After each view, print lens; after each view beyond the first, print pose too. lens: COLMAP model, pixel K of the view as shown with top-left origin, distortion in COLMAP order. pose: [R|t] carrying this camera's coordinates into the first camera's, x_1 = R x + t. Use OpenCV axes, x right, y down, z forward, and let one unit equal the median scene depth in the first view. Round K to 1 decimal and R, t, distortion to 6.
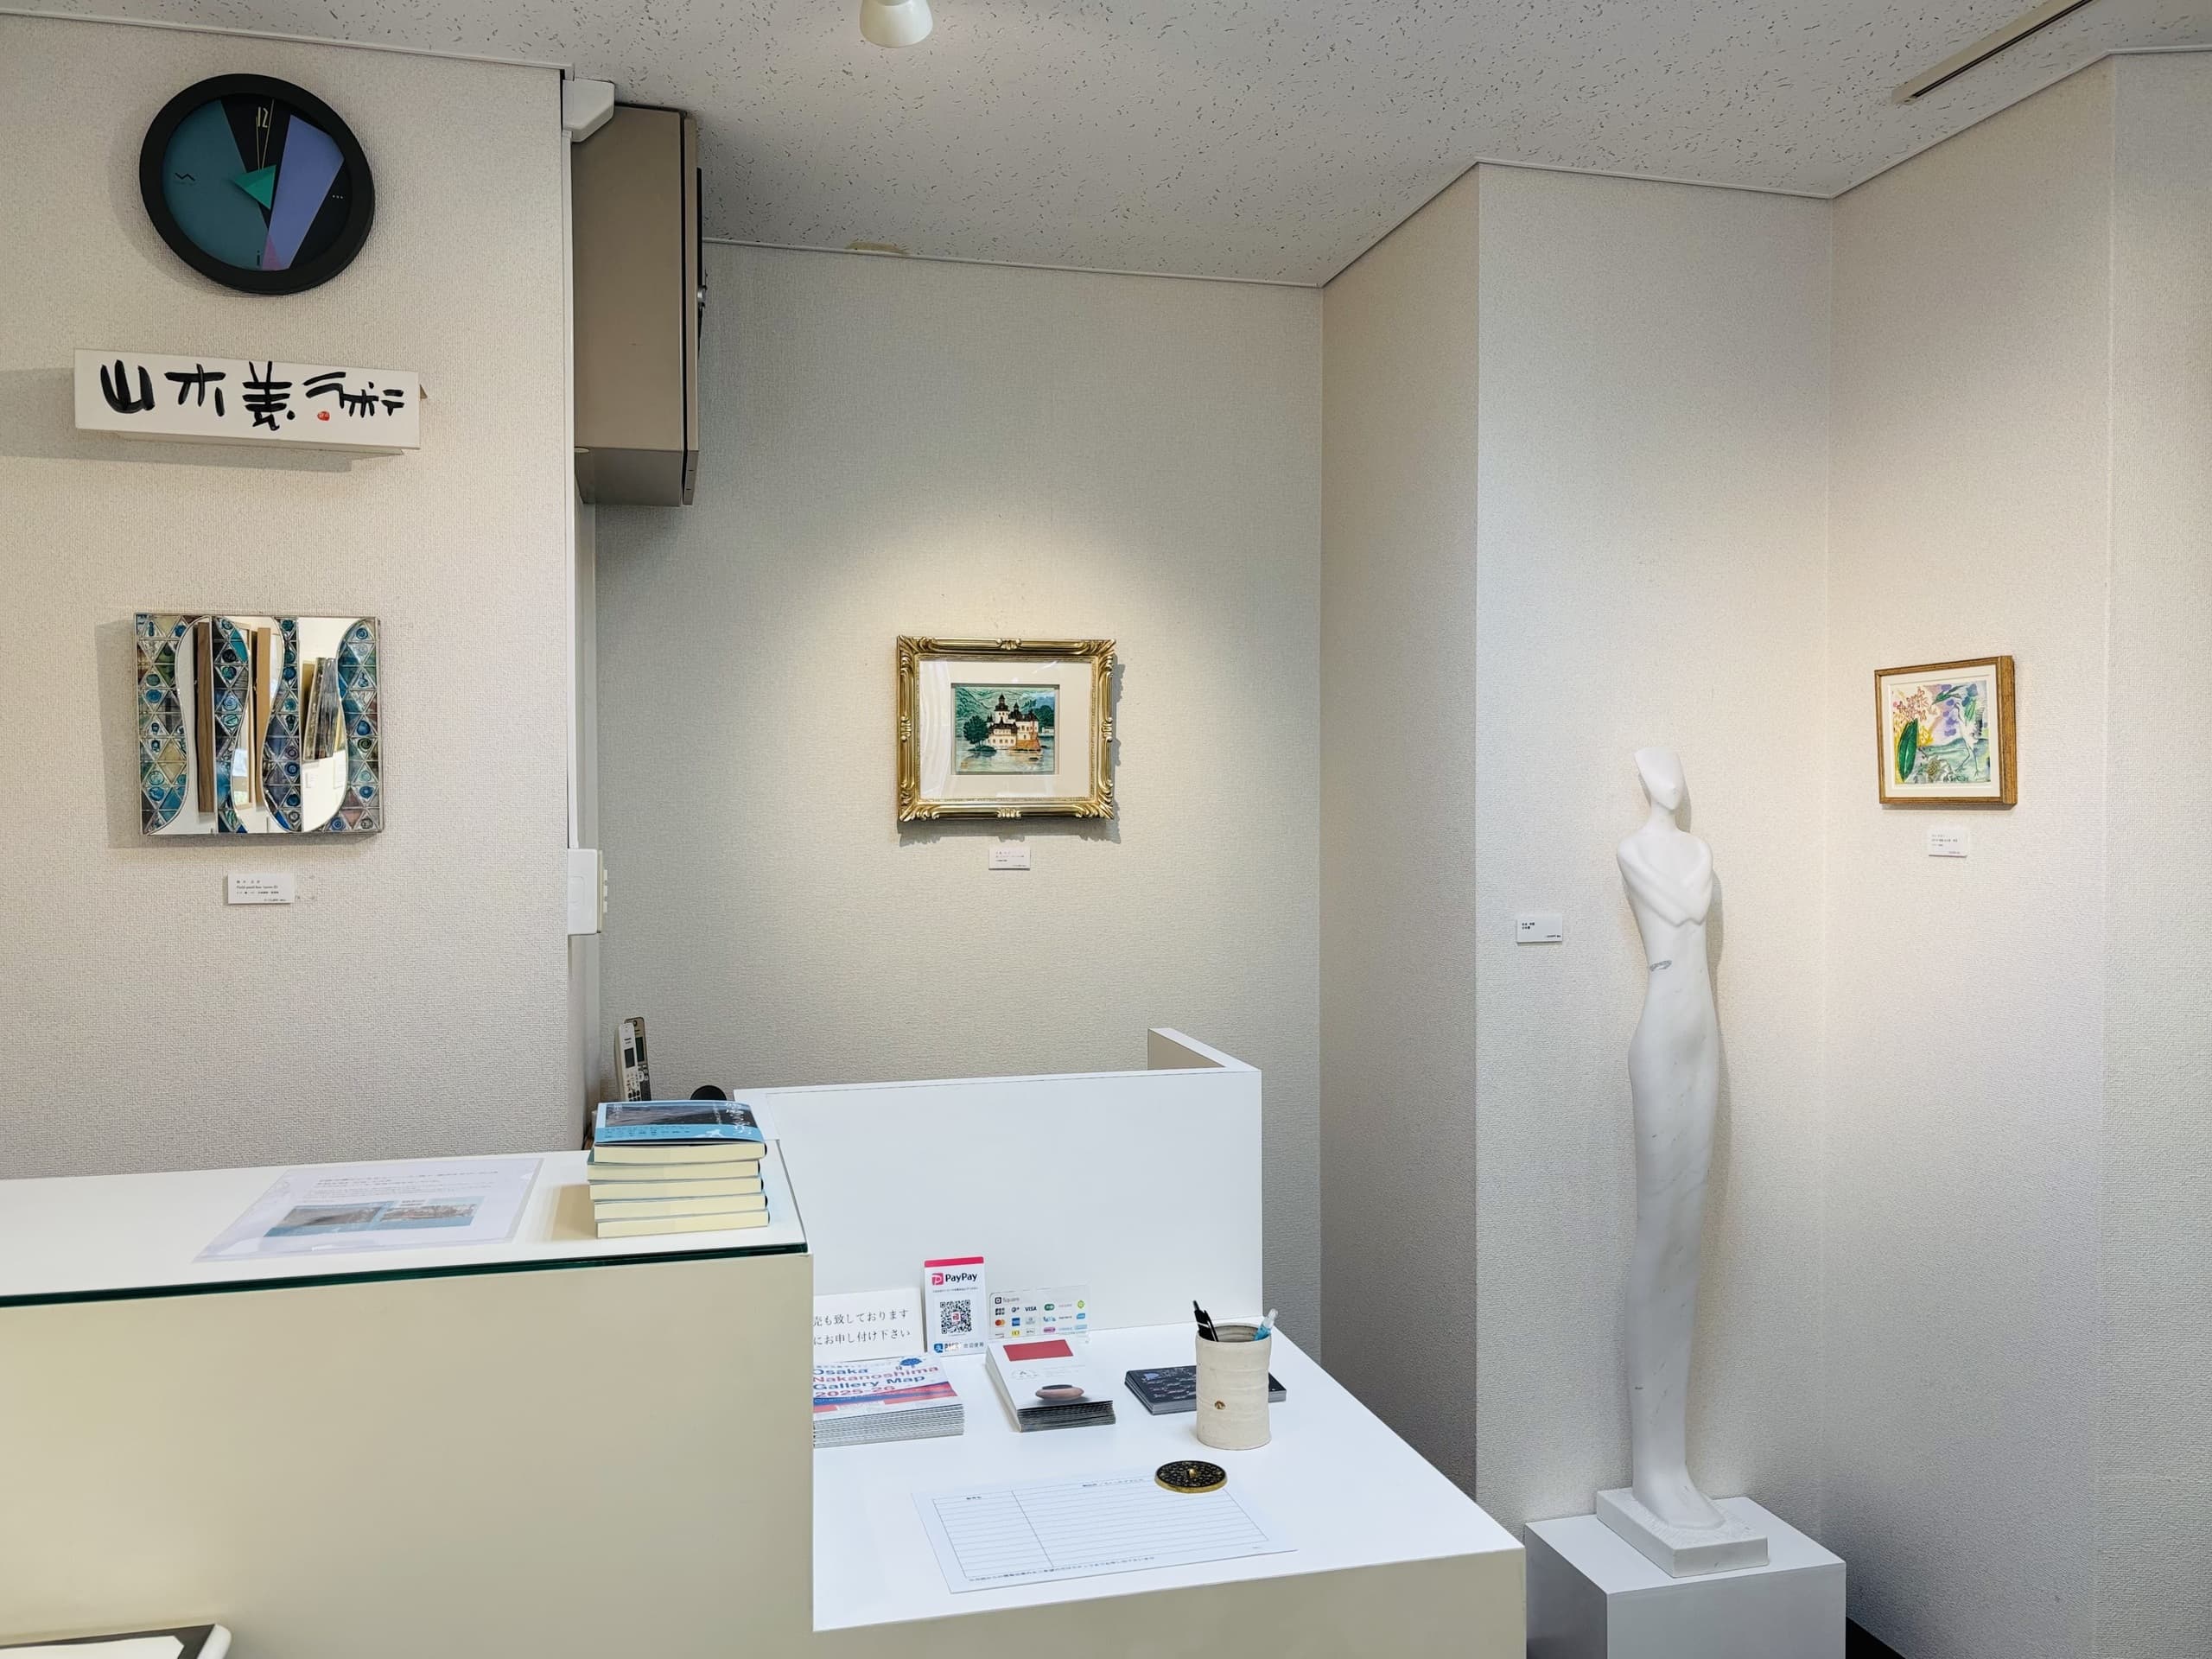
lens RADIAL K [[1716.7, 0, 1105.0], [0, 1716.7, 826.0], [0, 0, 1]] dist [0.026183, 0.015521]
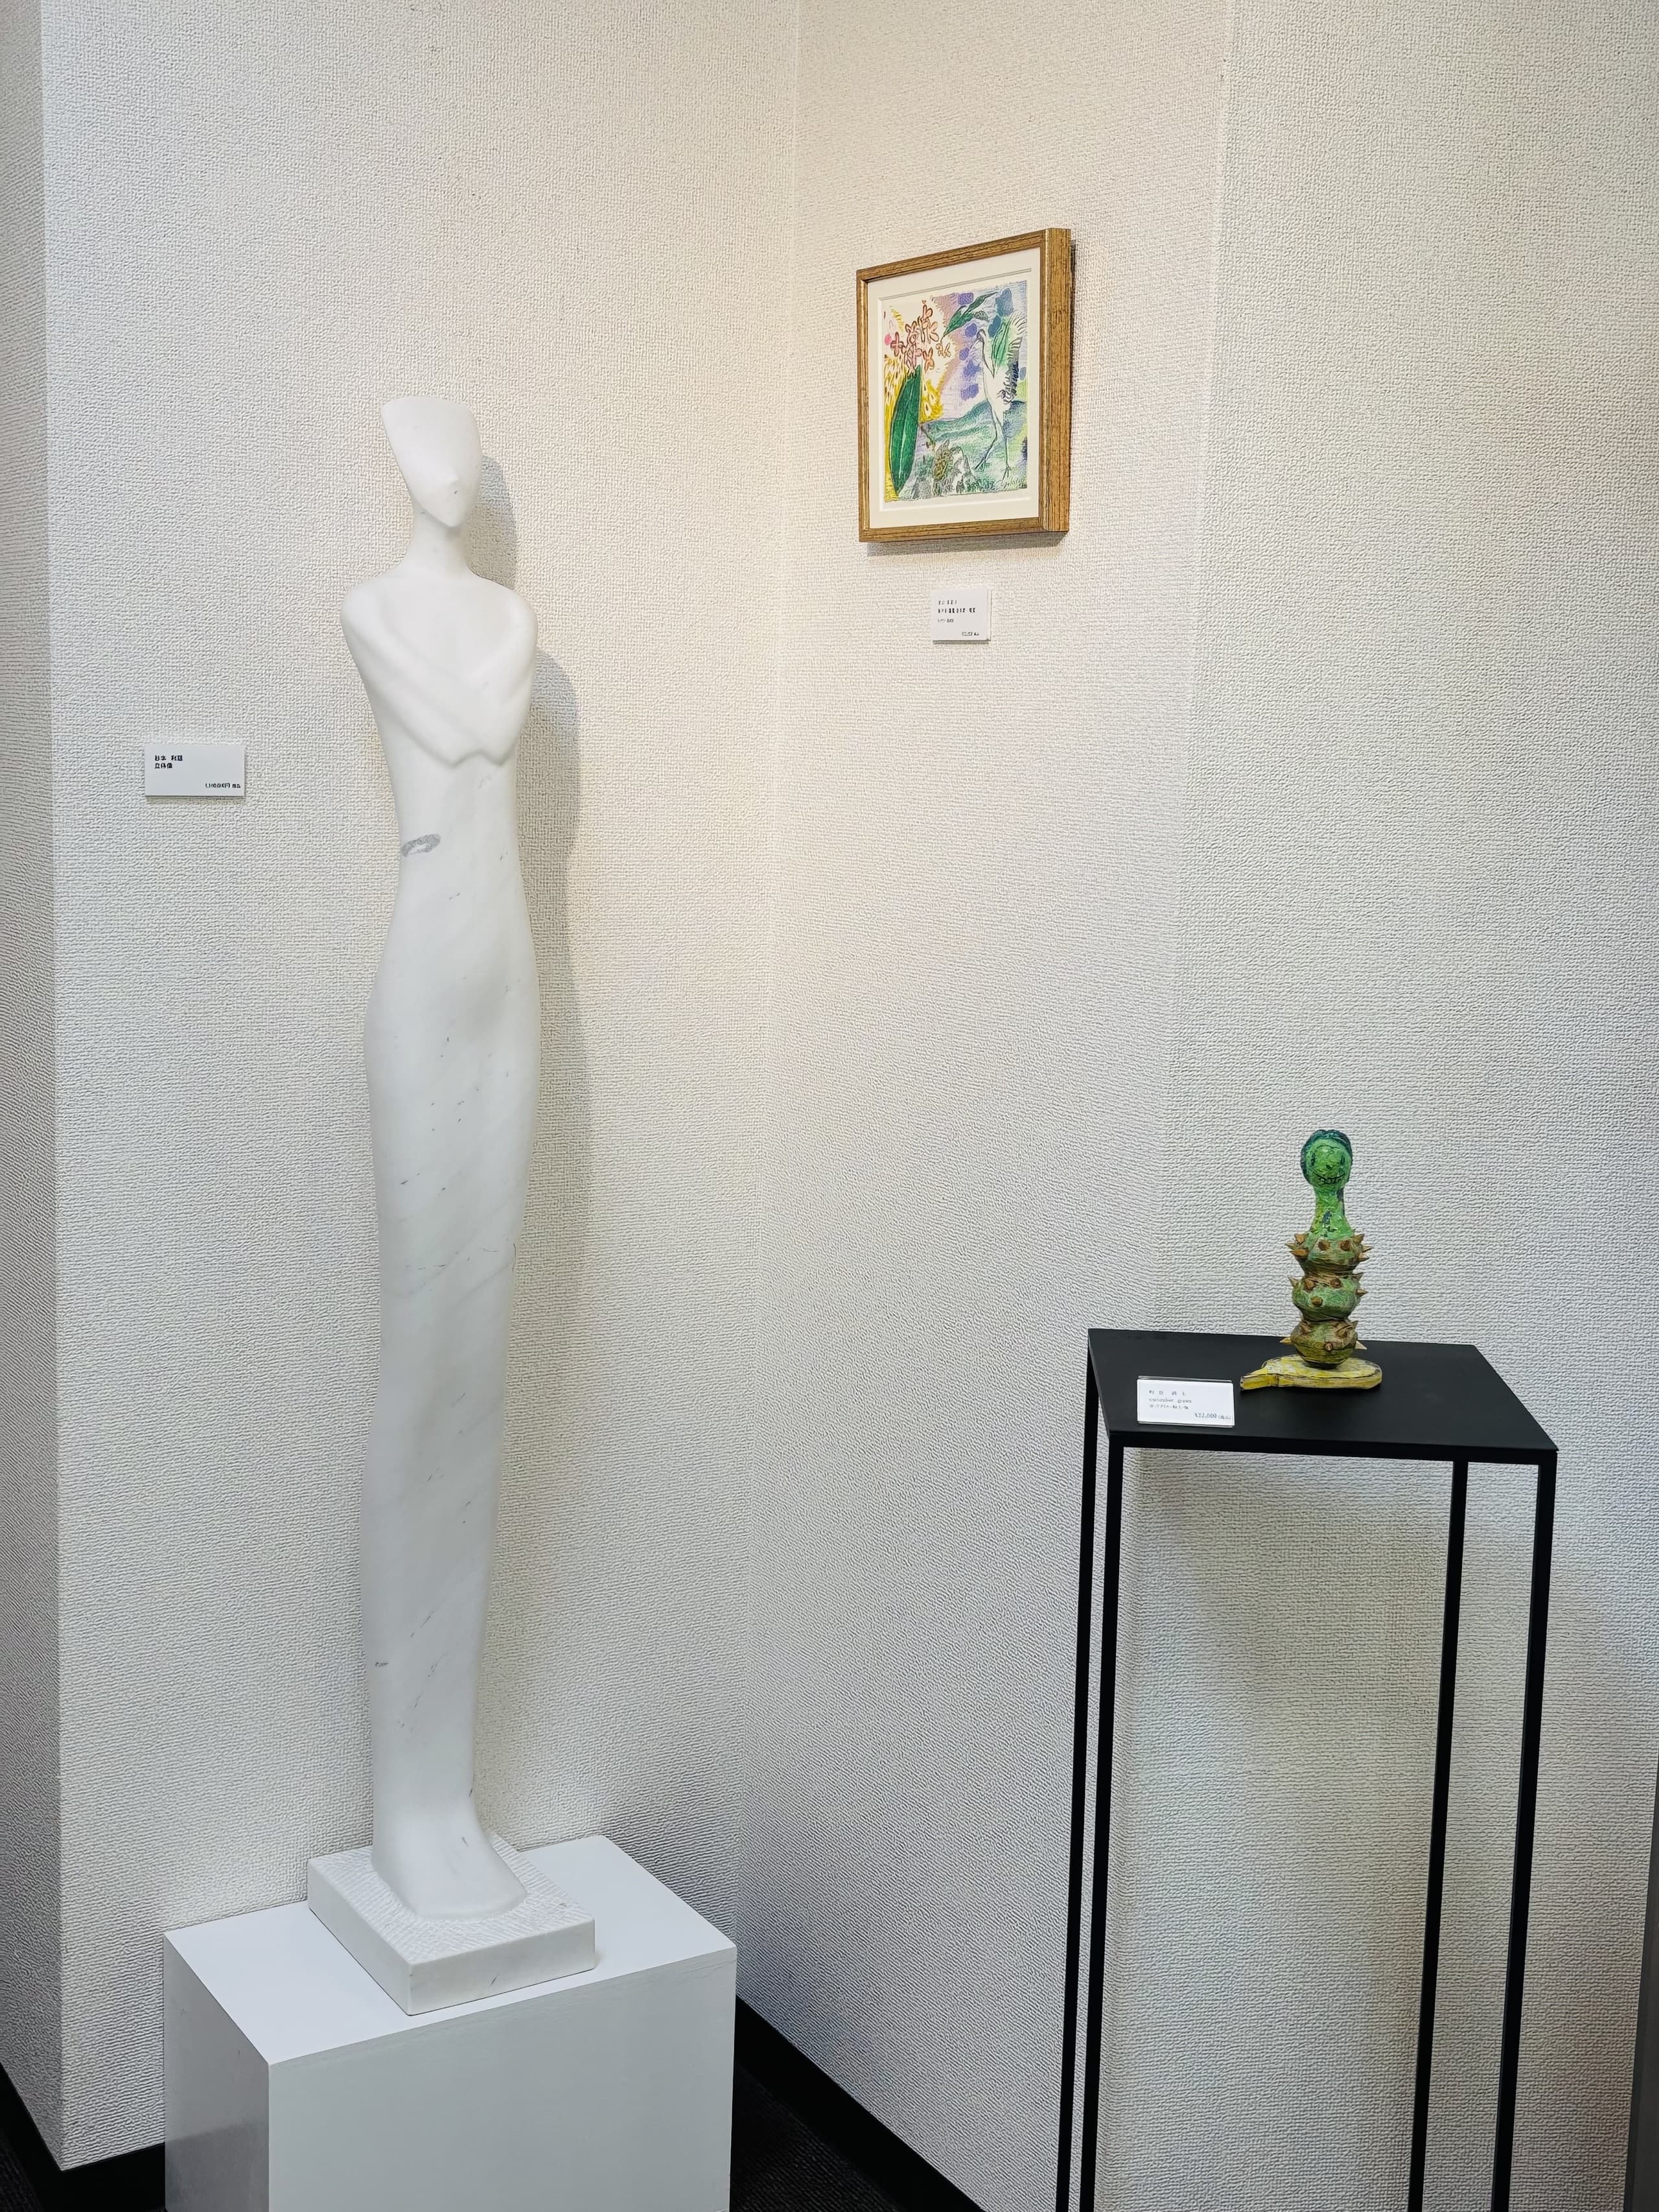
lens RADIAL K [[2746.0, 0, 829.6], [0, 2746.0, 1107.7], [0, 0, 1]] dist [0.079711, 0.000000]
pose [[0.957405, -0.008649, 0.288620, 0.206110], [-0.030788, 0.990795, 0.131820, 0.047904], [-0.287103, -0.135091, 0.948326, 0.203478]]
